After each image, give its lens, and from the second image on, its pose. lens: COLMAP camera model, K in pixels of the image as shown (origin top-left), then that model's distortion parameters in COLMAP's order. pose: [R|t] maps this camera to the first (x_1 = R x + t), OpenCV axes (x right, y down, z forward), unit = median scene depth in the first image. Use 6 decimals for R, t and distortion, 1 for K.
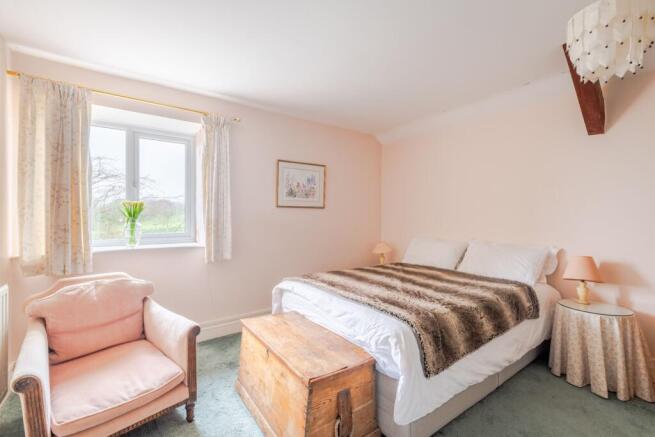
lens RADIAL K [[290.4, 0, 328.4], [0, 290.4, 219.2], [0, 0, 1]] dist [0.001765, -0.002096]
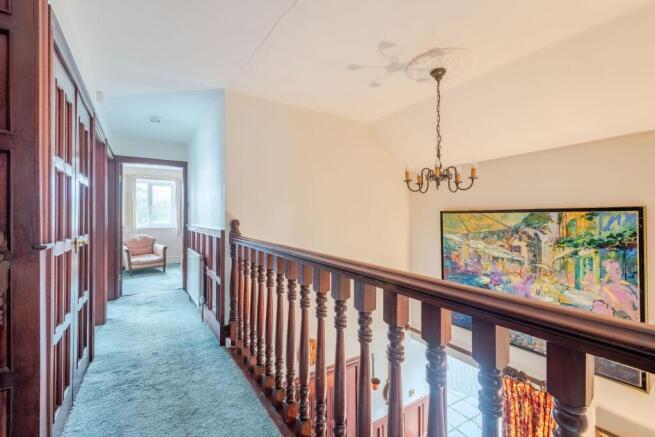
lens RADIAL K [[290.4, 0, 326.9], [0, 290.4, 216.1], [0, 0, 1]] dist [0.001765, -0.002096]
pose [[0.998224, -0.000454, -0.059568, 1.529566], [0.000895, 0.999972, 0.007382, -0.046012], [0.059563, -0.007422, 0.998197, -2.168255]]
